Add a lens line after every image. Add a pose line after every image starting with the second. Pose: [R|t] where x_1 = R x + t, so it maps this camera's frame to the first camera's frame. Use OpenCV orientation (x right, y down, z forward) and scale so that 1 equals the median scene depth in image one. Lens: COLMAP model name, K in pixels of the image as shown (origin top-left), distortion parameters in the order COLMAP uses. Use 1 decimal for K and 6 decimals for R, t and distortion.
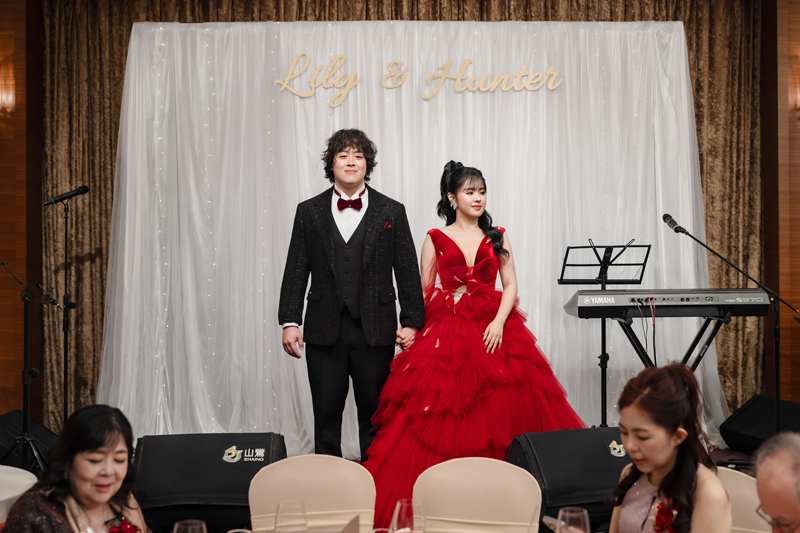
lens RADIAL K [[1156.4, 0, 403.4], [0, 1156.4, 284.1], [0, 0, 1]] dist [0.035970, 0.000000]
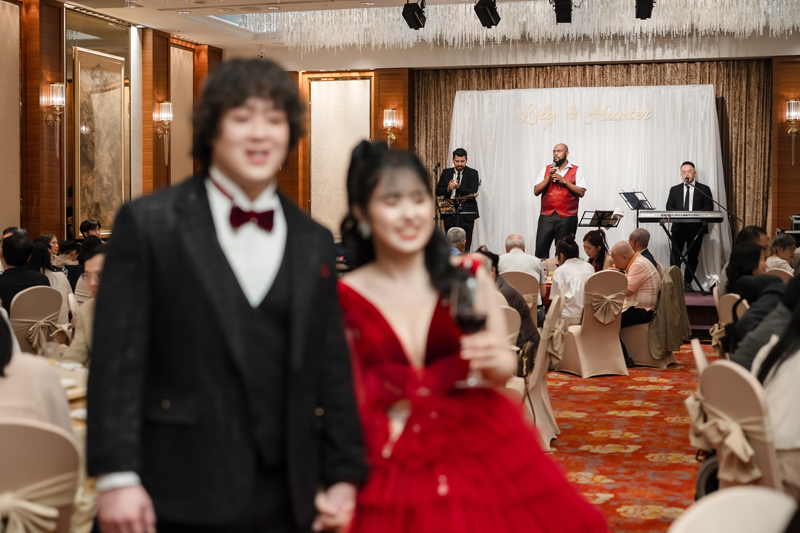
lens RADIAL K [[1164.9, 0, 401.5], [0, 1164.9, 262.0], [0, 0, 1]] dist [-0.024818, 0.000000]
pose [[0.964149, 0.016232, -0.264863, 0.245801], [-0.006728, 0.999302, 0.036752, 0.019515], [0.265275, -0.033652, 0.963585, -1.114913]]
